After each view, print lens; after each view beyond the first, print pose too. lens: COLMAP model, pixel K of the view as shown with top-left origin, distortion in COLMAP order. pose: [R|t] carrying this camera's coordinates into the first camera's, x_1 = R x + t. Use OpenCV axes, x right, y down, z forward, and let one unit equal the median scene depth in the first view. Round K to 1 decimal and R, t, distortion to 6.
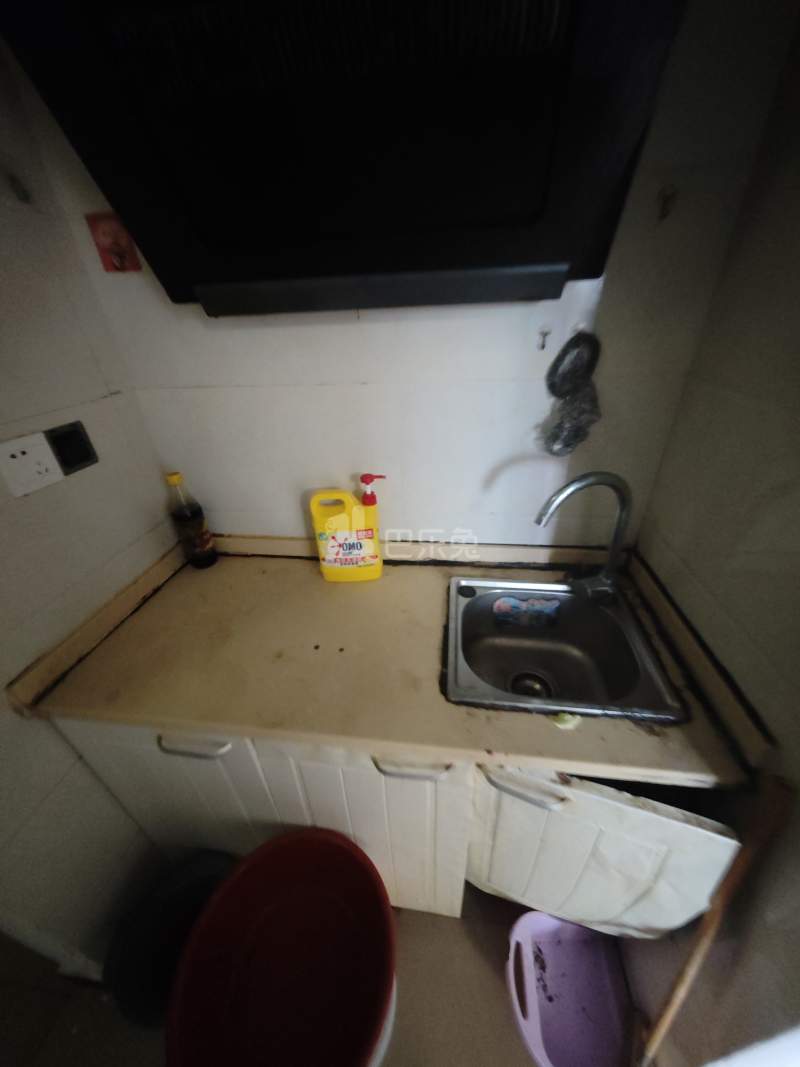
lens RADIAL K [[385.7, 0, 405.2], [0, 385.7, 531.3], [0, 0, 1]] dist [-0.001931, -0.000151]
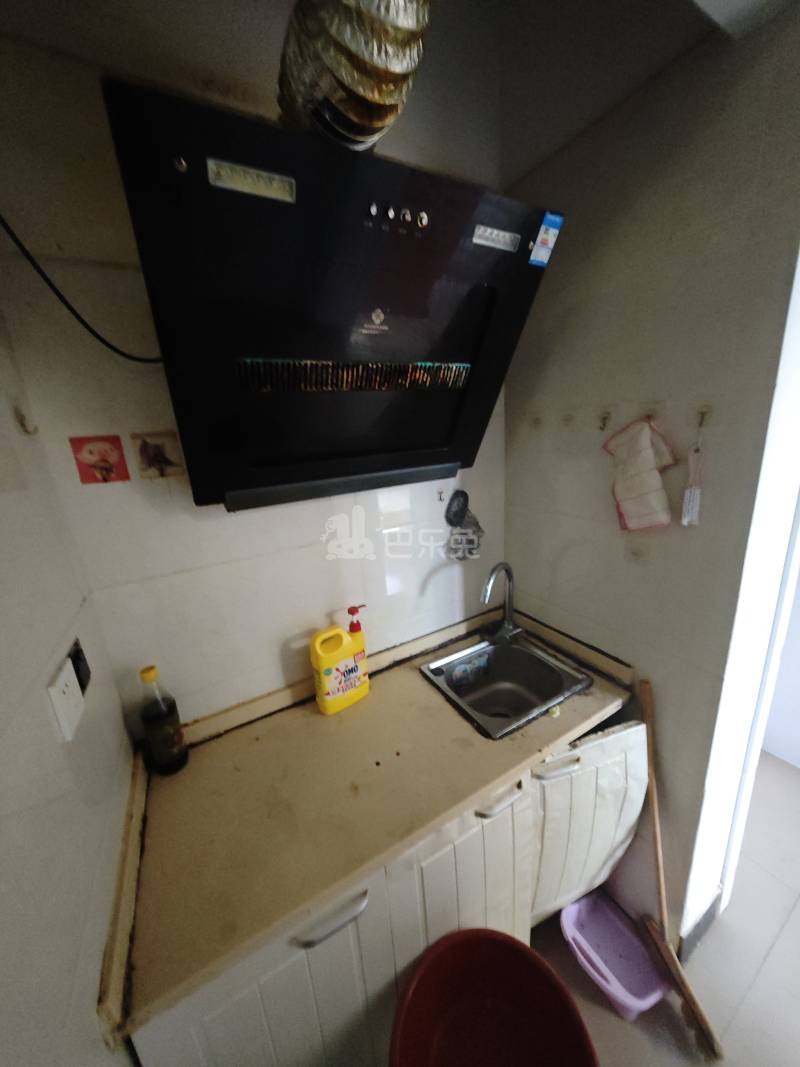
lens RADIAL K [[385.7, 0, 405.2], [0, 385.7, 531.3], [0, 0, 1]] dist [-0.001931, -0.000151]
pose [[0.792438, -0.171403, 0.585374, -0.649116], [0.335434, 0.924014, -0.183526, -0.087359], [-0.509437, 0.341787, 0.789718, -0.156336]]
